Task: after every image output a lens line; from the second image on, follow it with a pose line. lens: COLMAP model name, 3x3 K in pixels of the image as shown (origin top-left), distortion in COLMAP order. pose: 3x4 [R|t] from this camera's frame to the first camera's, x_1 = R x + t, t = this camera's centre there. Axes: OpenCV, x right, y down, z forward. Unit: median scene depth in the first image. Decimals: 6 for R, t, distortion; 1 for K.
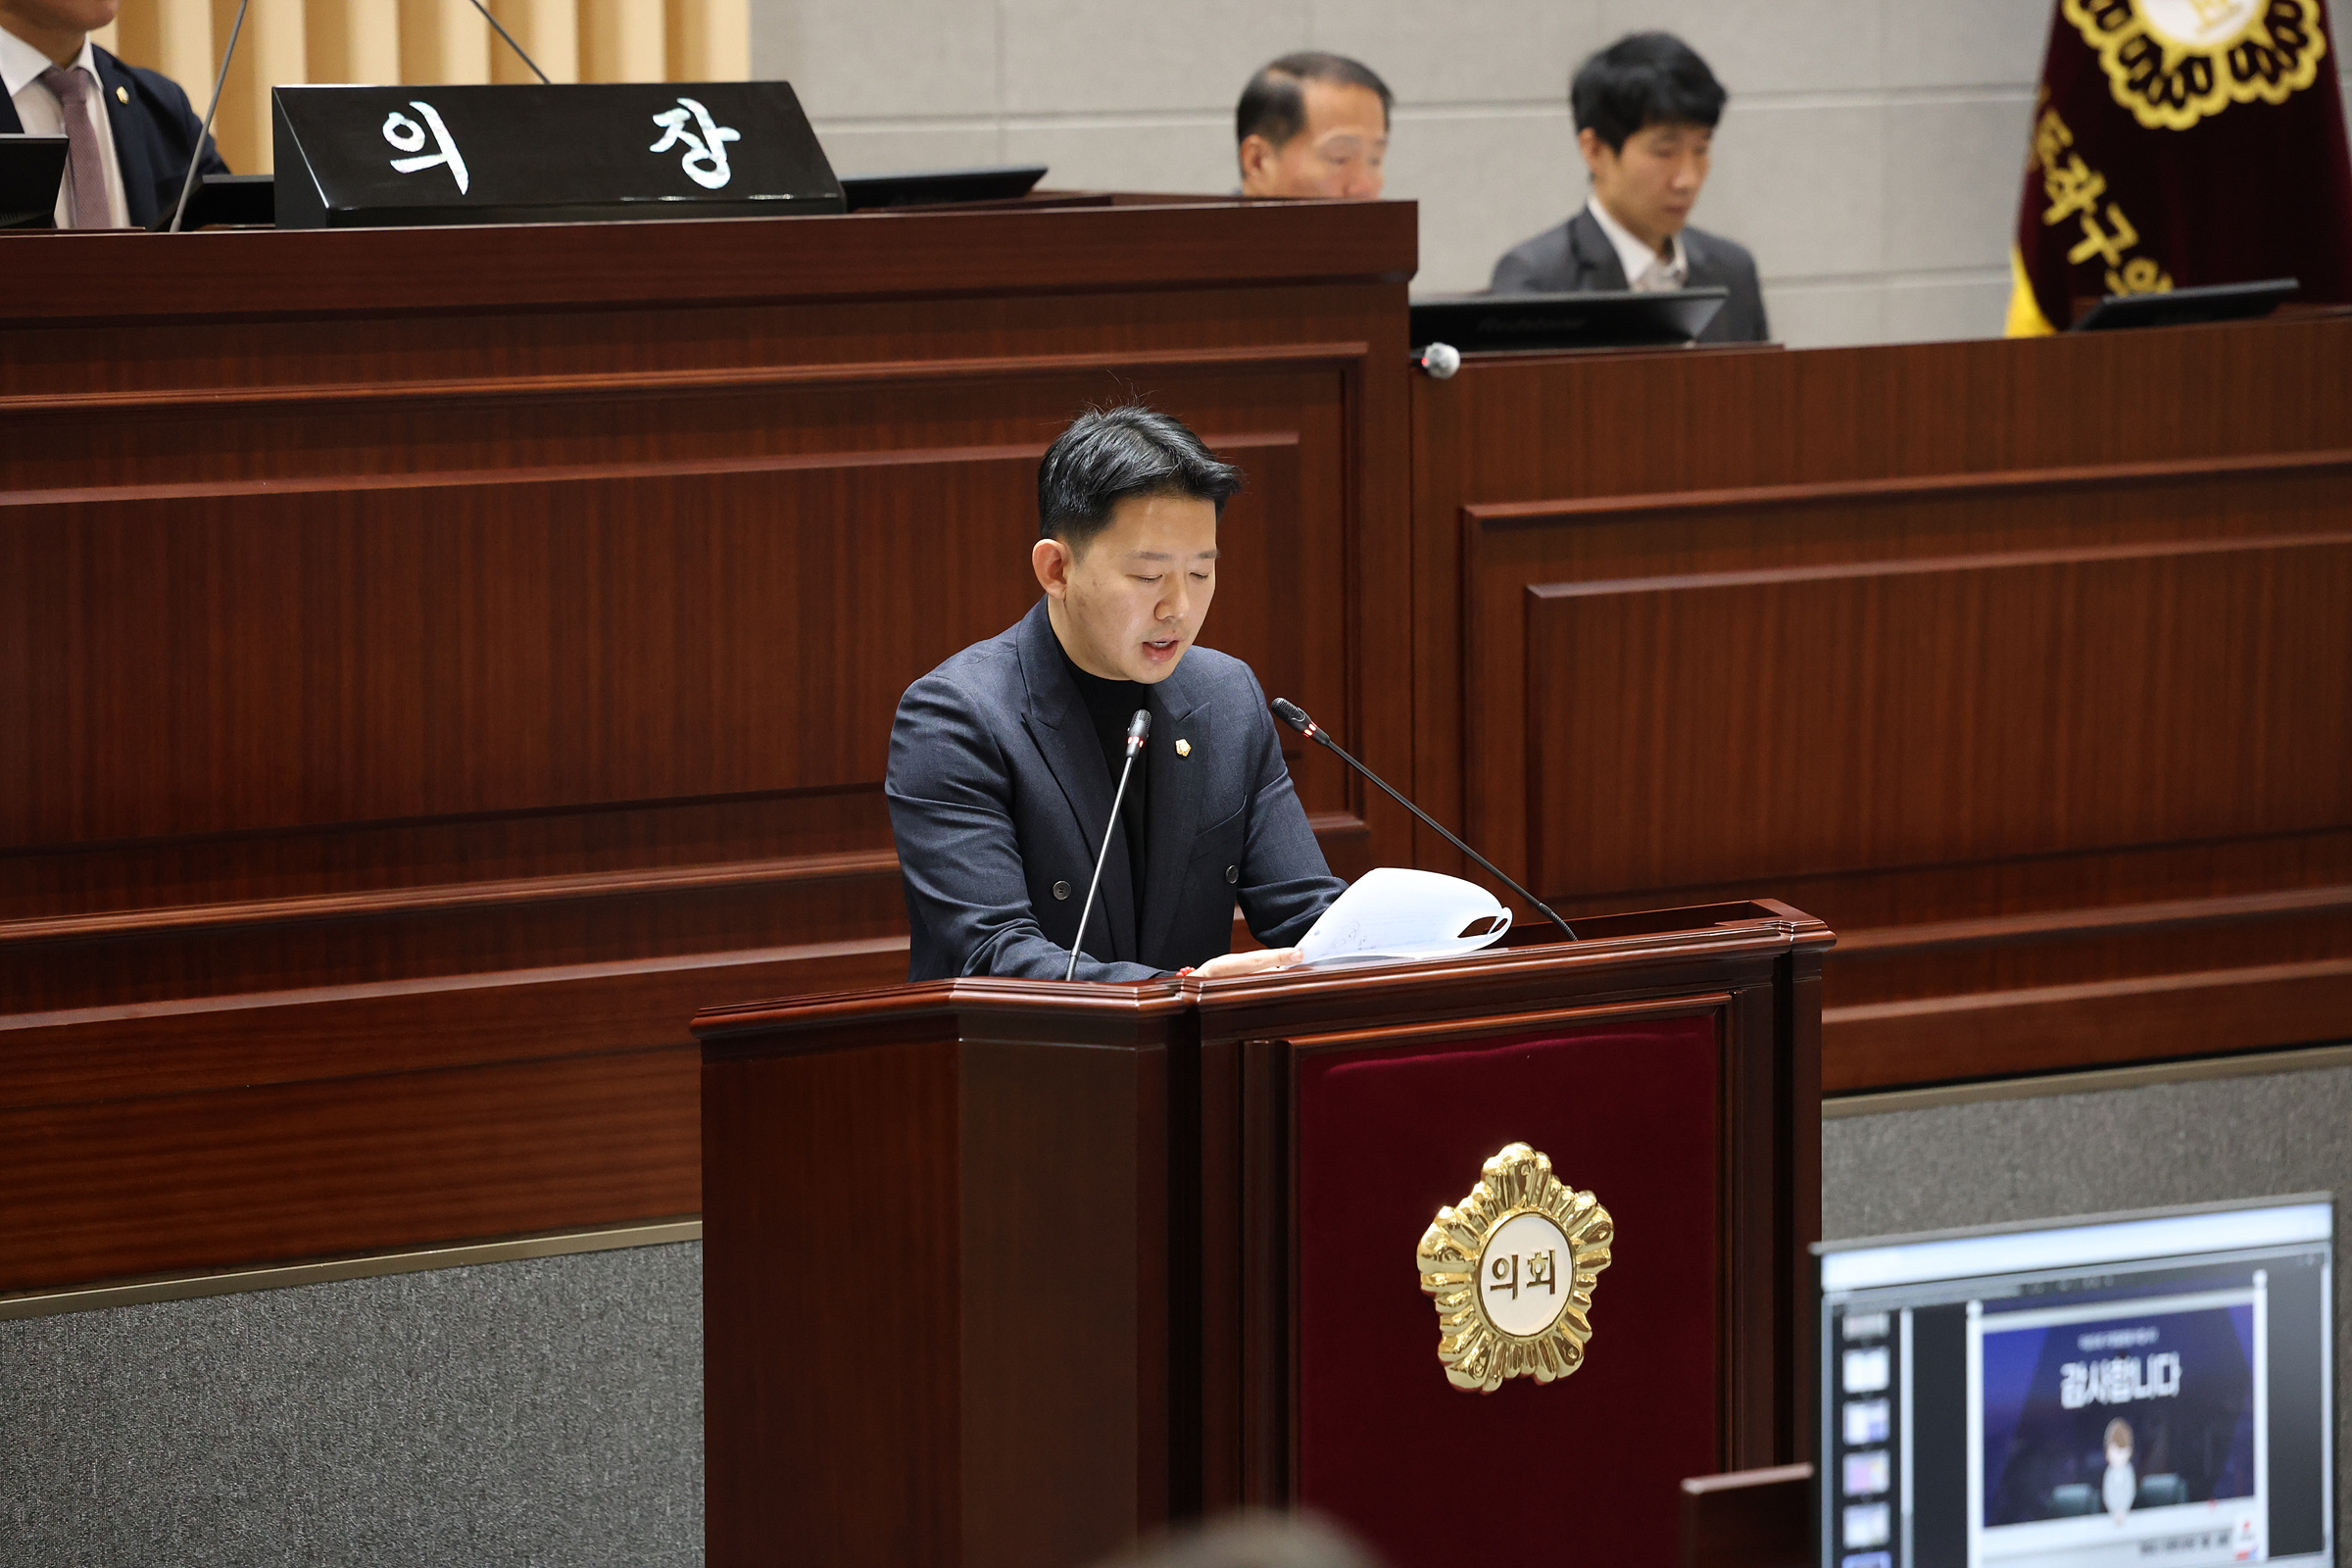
lens RADIAL K [[8948.3, 0, 1176.0], [0, 8948.3, 784.0], [0, 0, 1]] dist [0.417522, 3.361688]
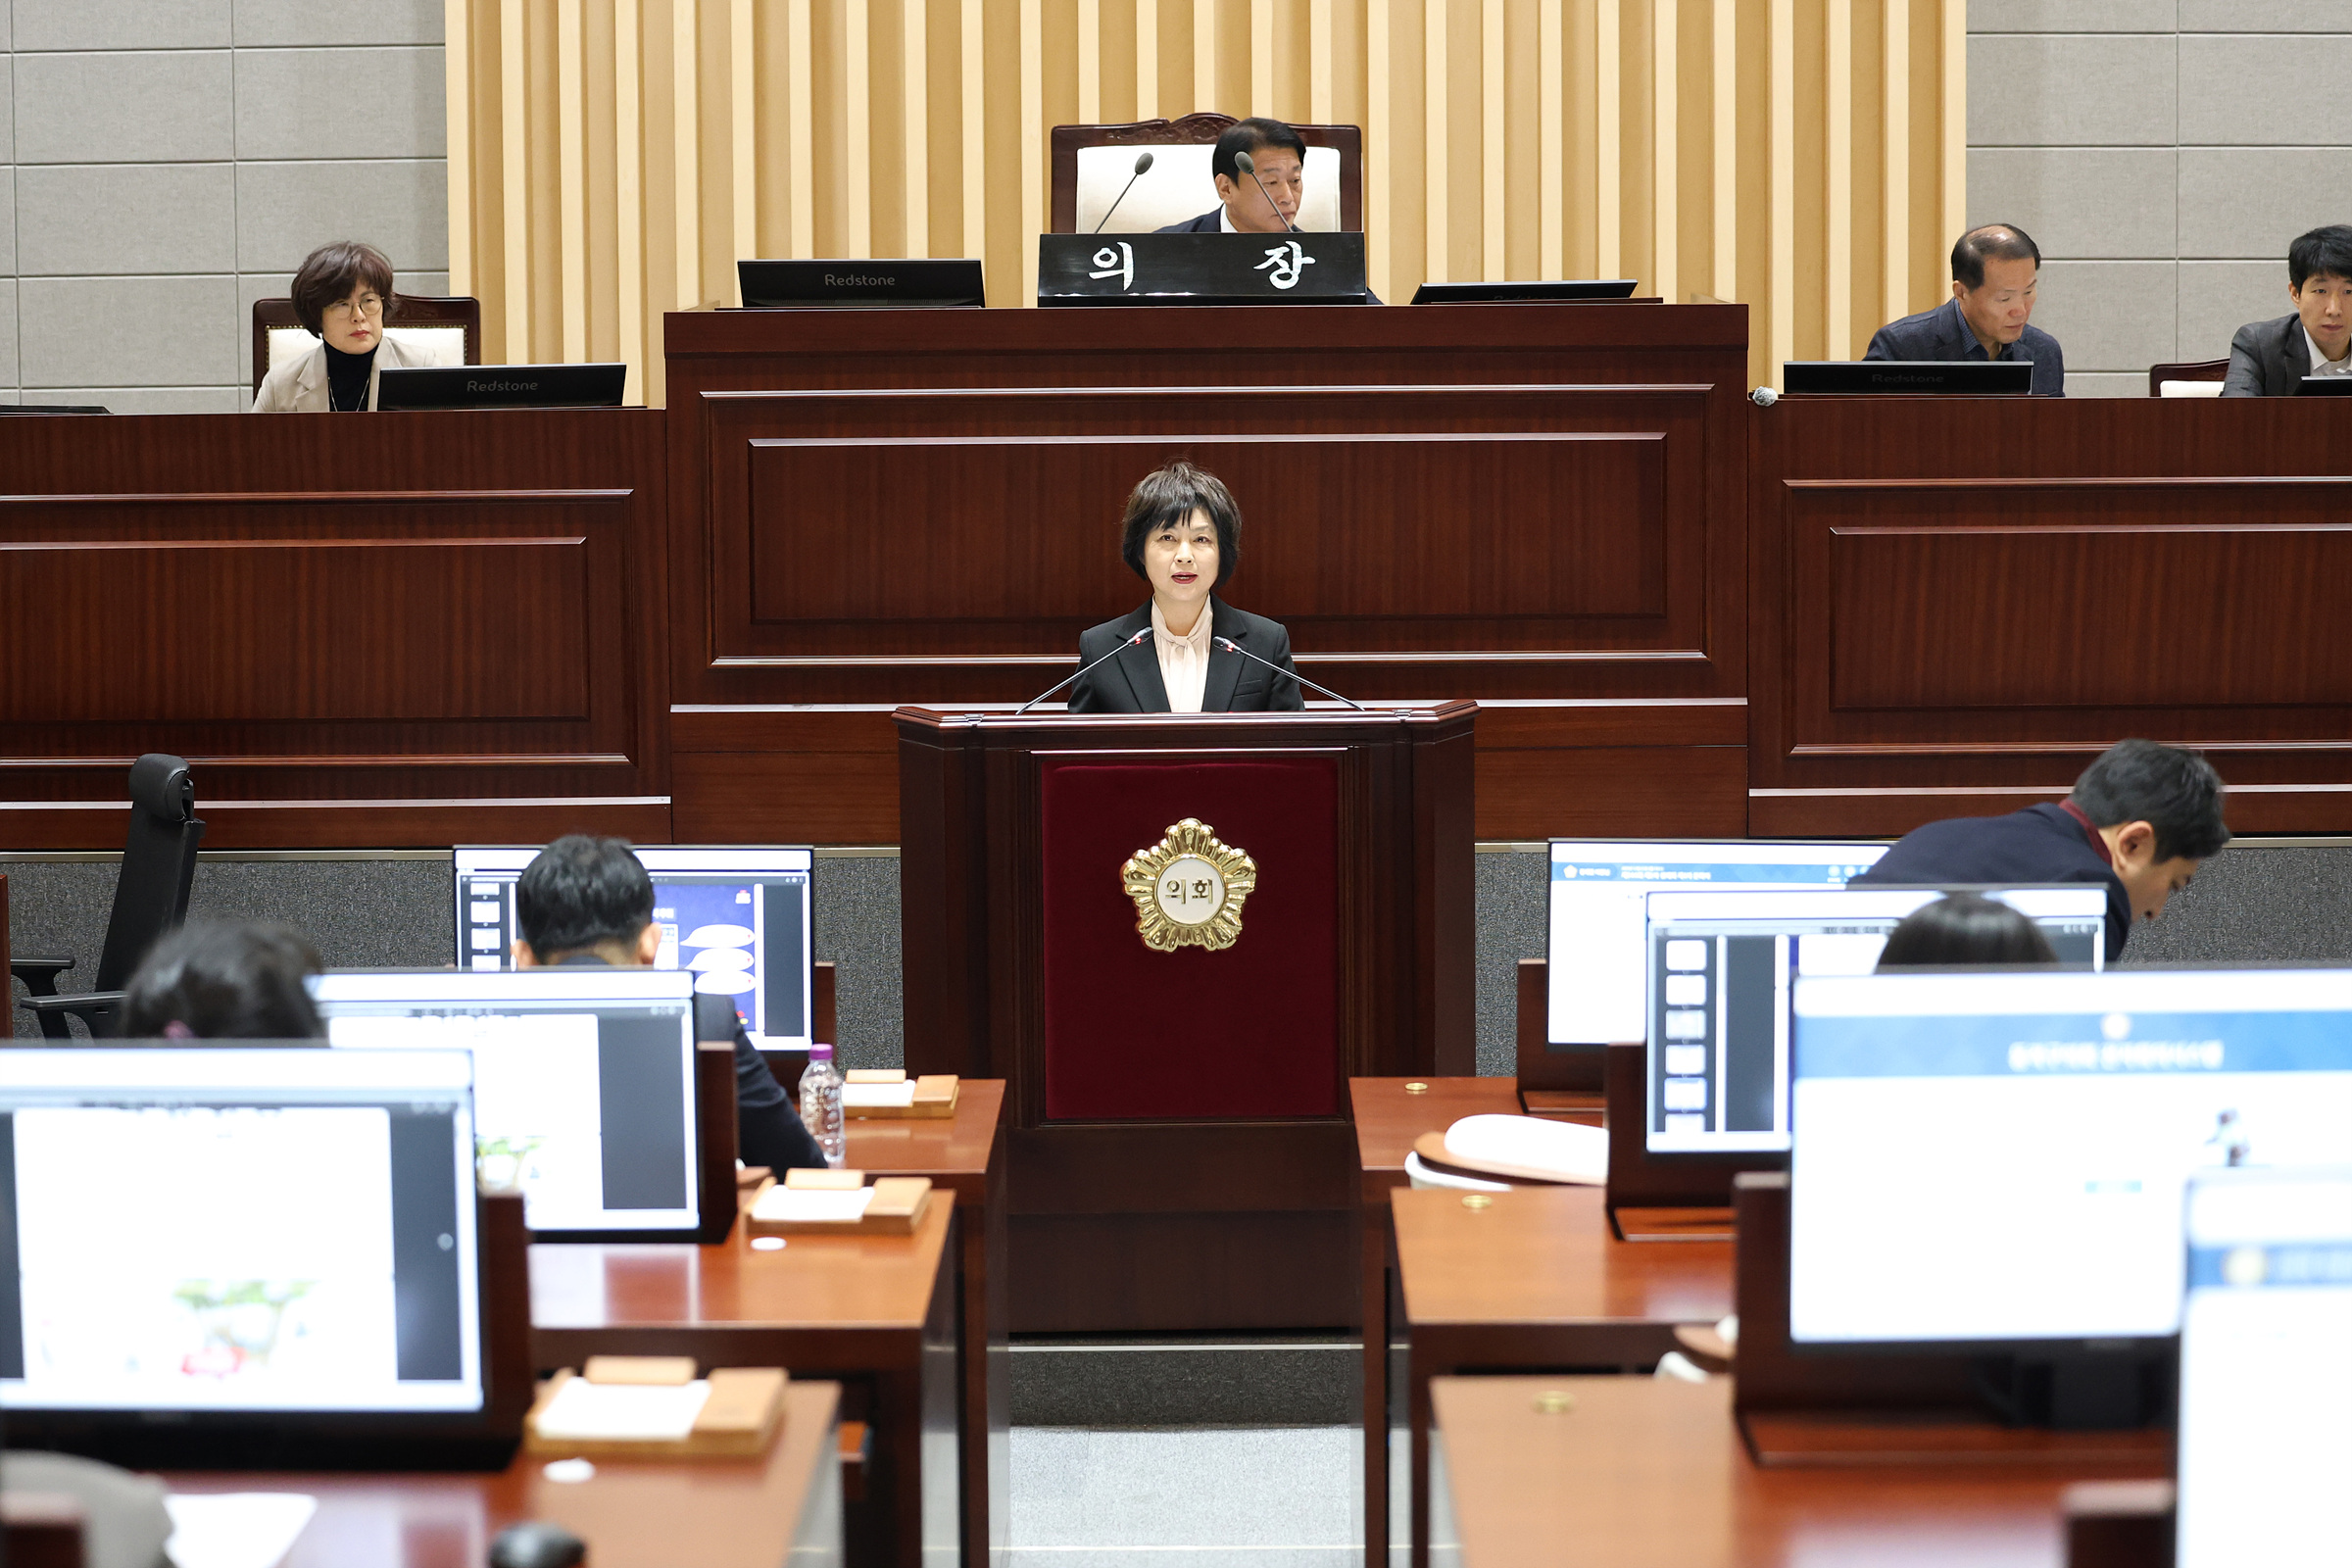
lens RADIAL K [[4995.9, 0, 1176.0], [0, 4995.9, 784.0], [0, 0, 1]] dist [-0.191596, -0.035267]
pose [[0.799850, 0.074917, -0.595506, 0.571101], [-0.054553, 0.997147, 0.052172, -0.017582], [0.597716, -0.009243, 0.801655, 0.165802]]
